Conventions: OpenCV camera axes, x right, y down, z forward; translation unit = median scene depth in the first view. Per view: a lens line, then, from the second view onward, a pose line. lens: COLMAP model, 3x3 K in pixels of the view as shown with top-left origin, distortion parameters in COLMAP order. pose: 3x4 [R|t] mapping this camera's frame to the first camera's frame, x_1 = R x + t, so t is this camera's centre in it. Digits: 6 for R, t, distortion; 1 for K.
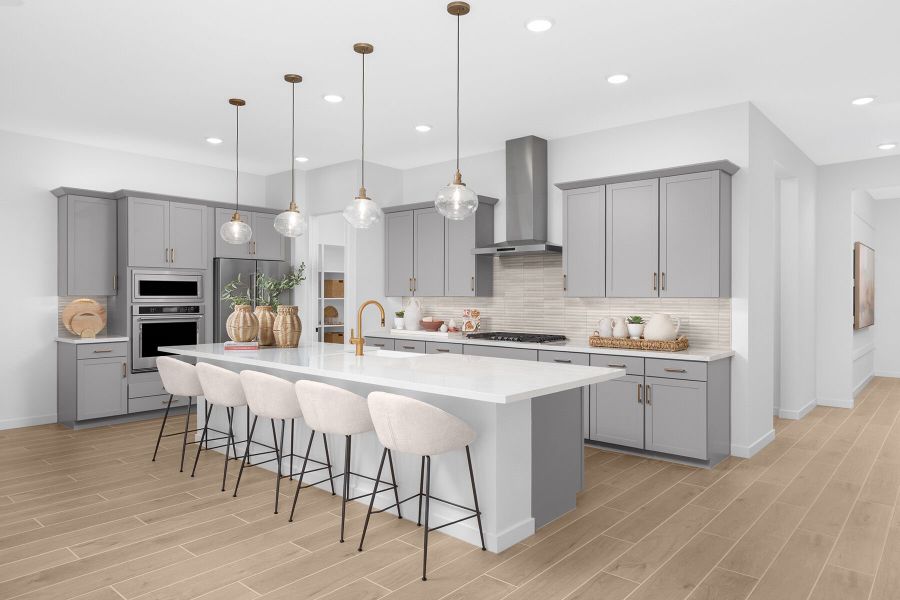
lens RADIAL K [[595.2, 0, 453.3], [0, 595.2, 301.2], [0, 0, 1]] dist [0.000661, 0.001681]
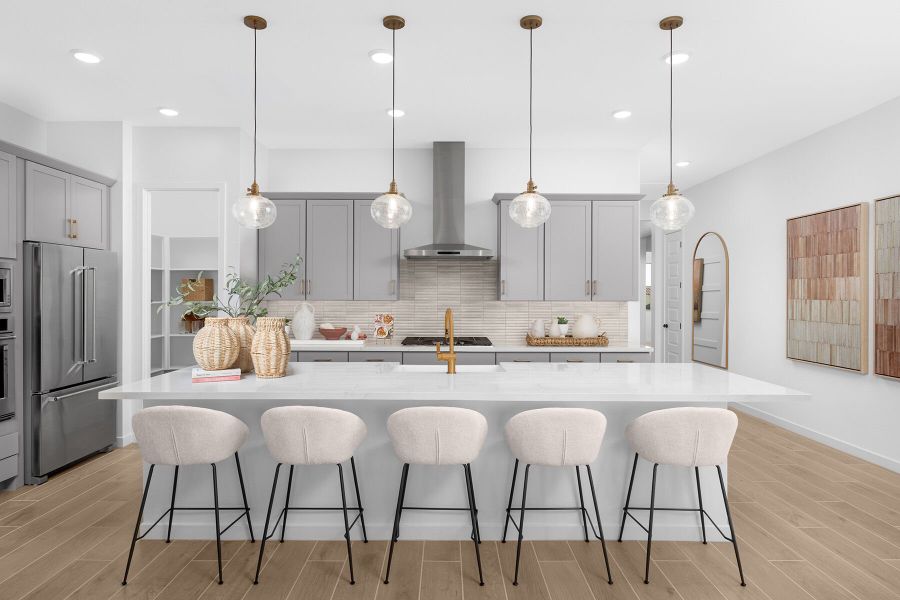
lens RADIAL K [[548.5, 0, 450.5], [0, 548.5, 298.6], [0, 0, 1]] dist [0.005021, 0.001139]
pose [[0.748705, -0.003953, 0.662892, -0.556457], [0.005143, 0.999987, 0.000154, -0.012571], [-0.662884, 0.003294, 0.748715, 0.333846]]
